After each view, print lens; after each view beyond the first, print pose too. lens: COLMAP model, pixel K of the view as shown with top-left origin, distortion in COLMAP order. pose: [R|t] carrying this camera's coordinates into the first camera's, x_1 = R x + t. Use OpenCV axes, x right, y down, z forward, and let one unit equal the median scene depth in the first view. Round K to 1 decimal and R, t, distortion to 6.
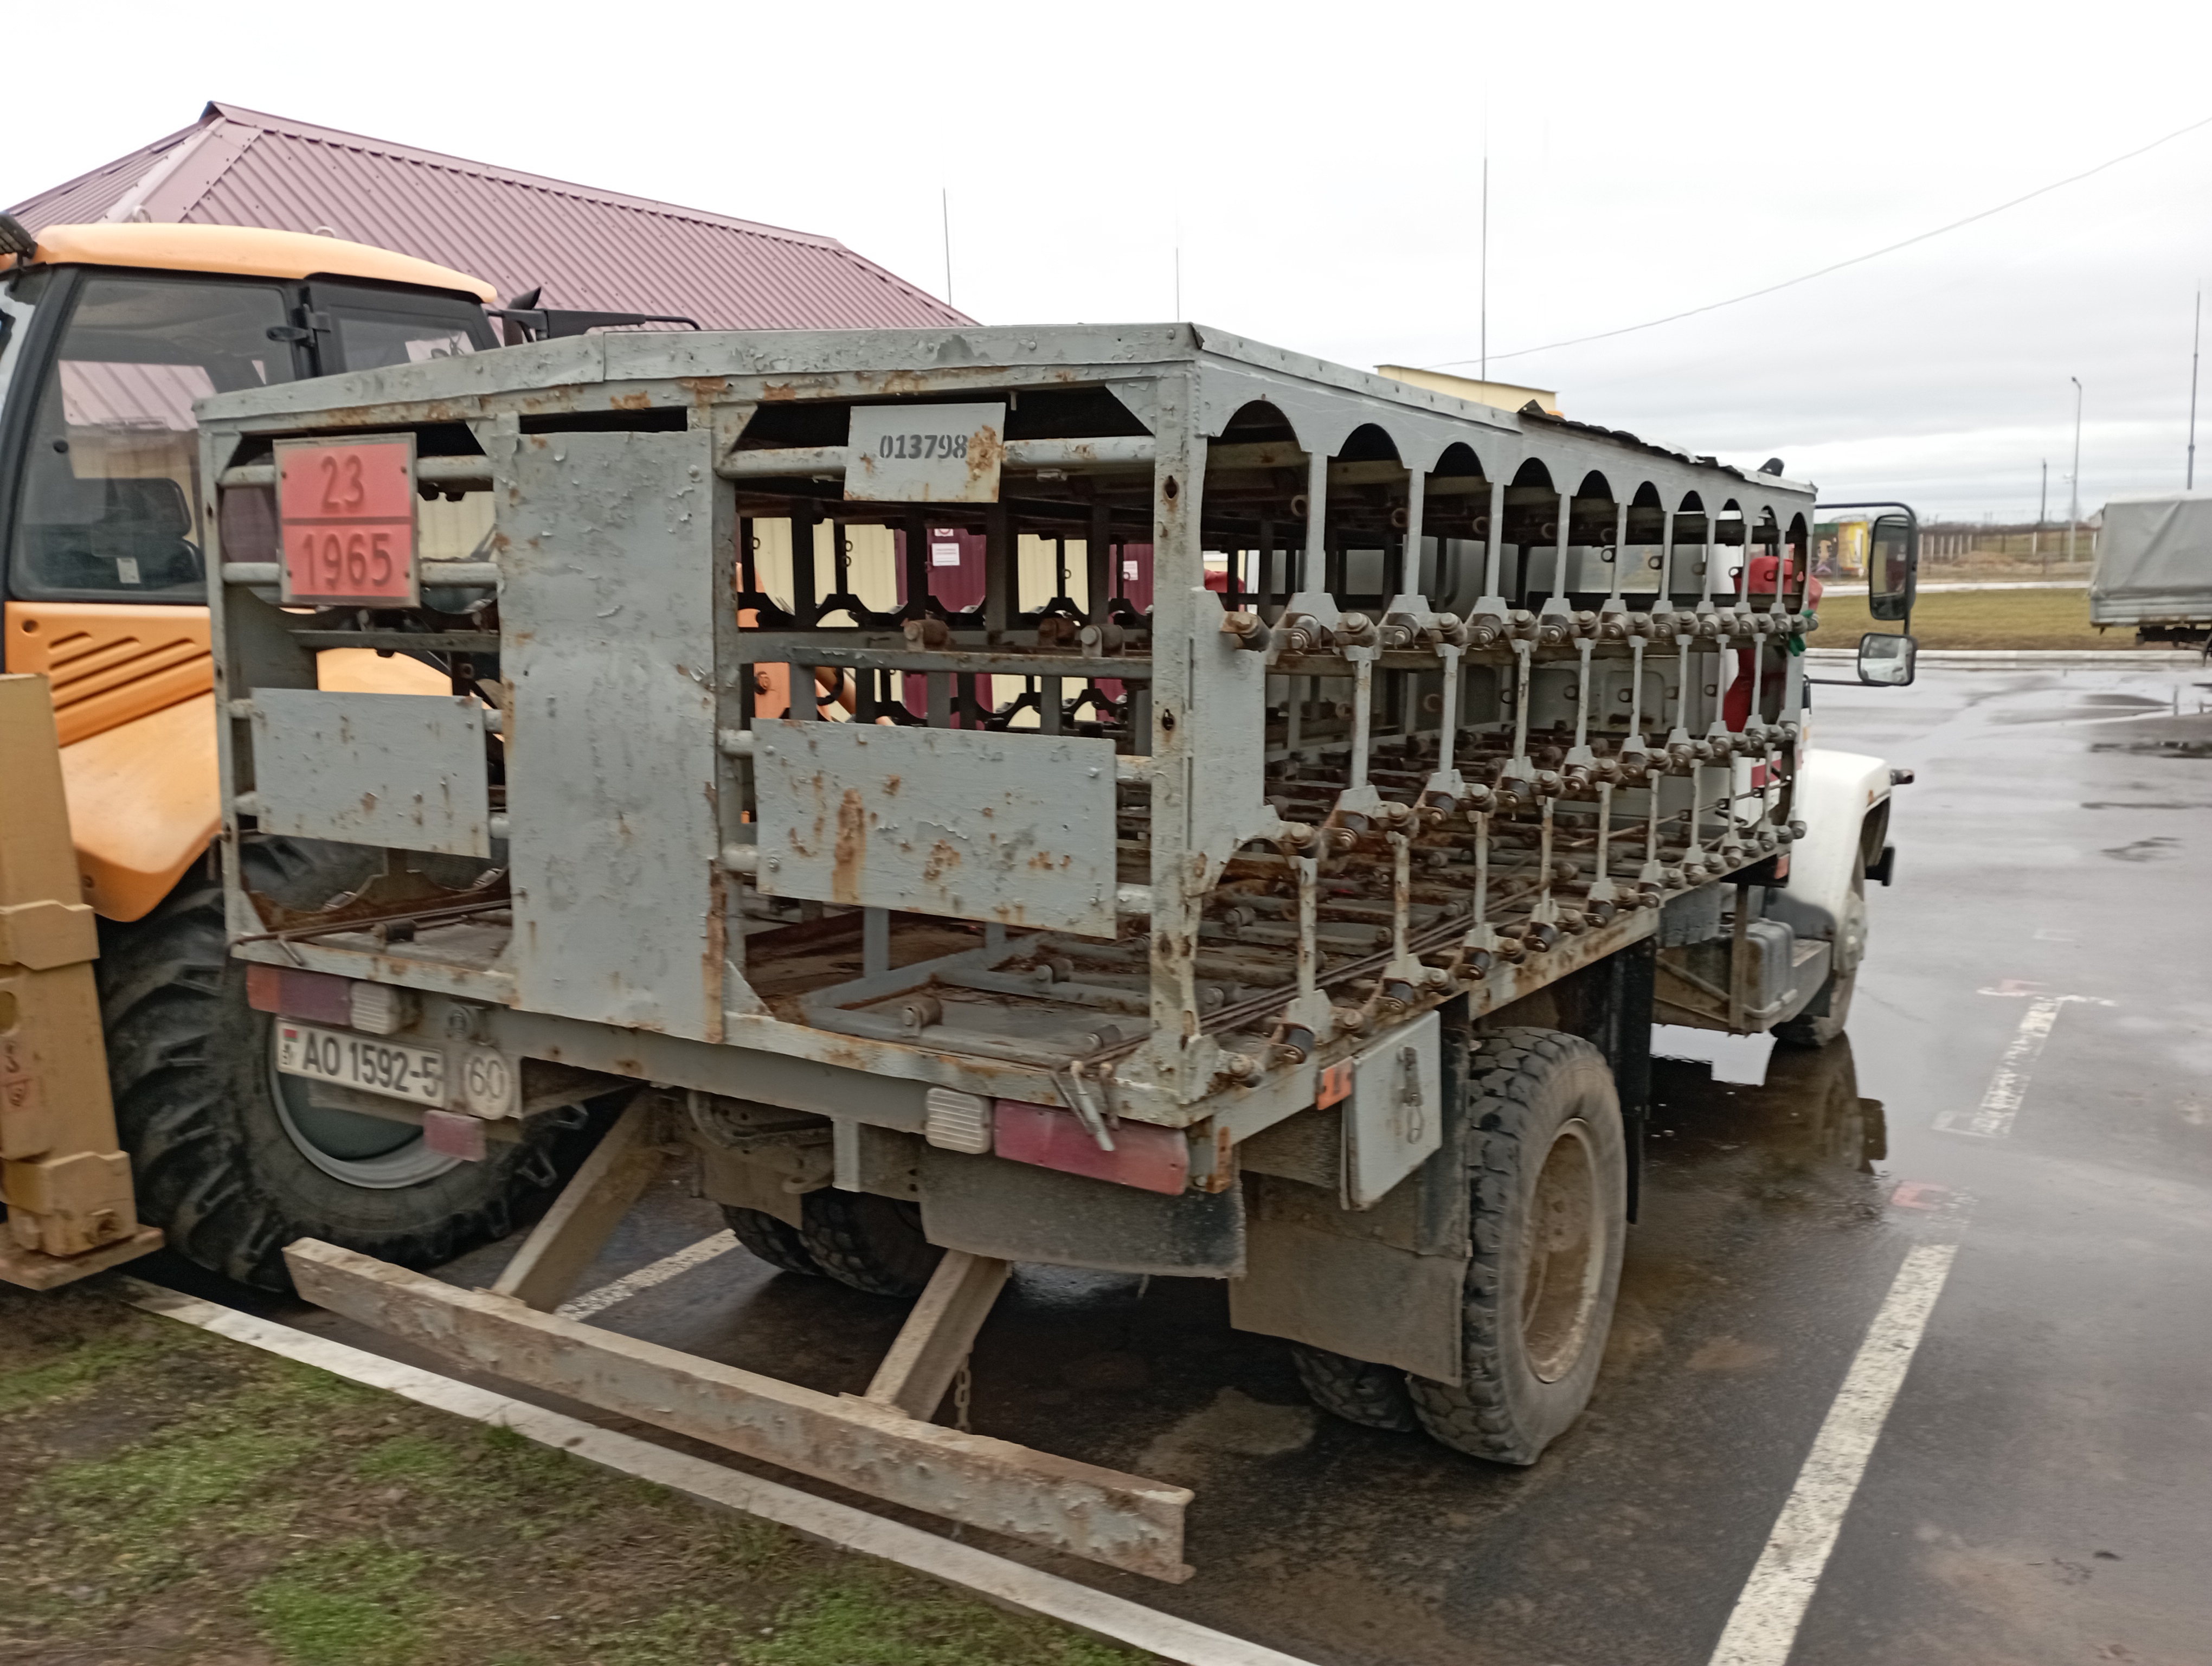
lens RADIAL K [[1873.4, 0, 1103.7], [0, 1873.4, 878.3], [0, 0, 1]] dist [0.114909, -0.165283]
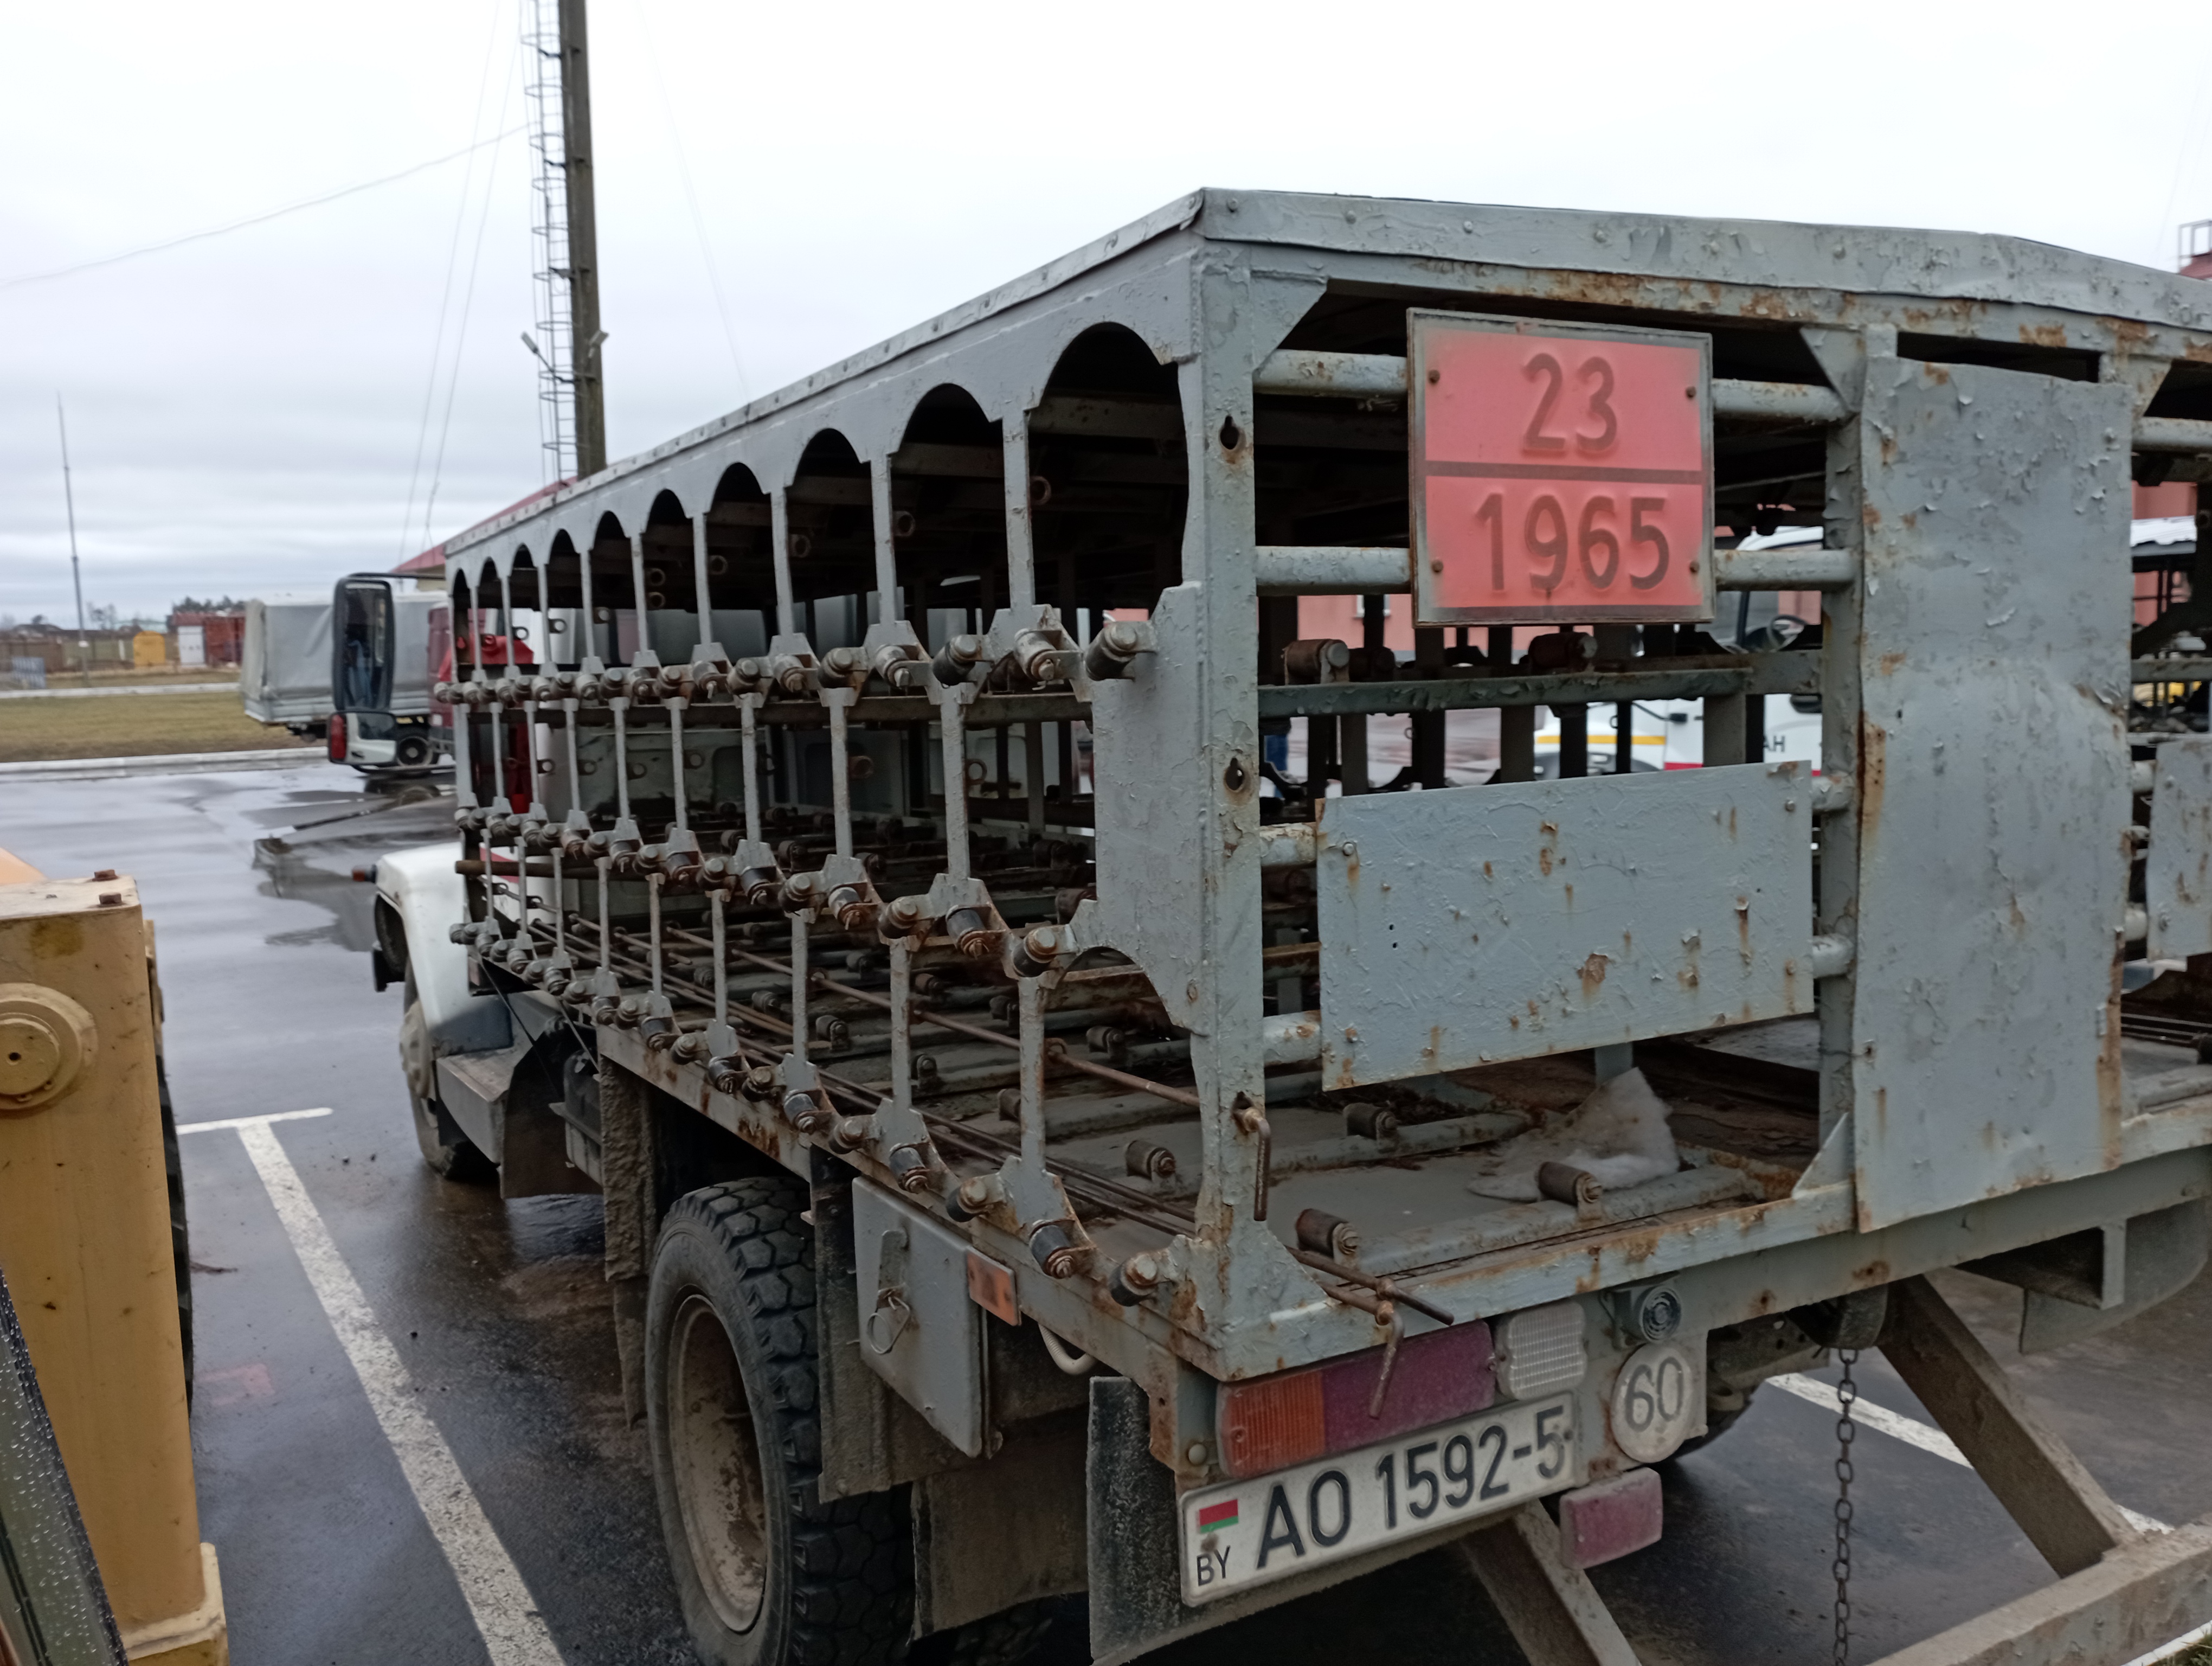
lens RADIAL K [[1761.5, 0, 1106.0], [0, 1761.5, 833.0], [0, 0, 1]] dist [0.100919, -0.136520]
pose [[0.478532, -0.093258, 0.873103, -0.973285], [0.161289, 0.986761, 0.016998, -0.120488], [-0.863129, 0.132688, 0.487239, 0.922582]]
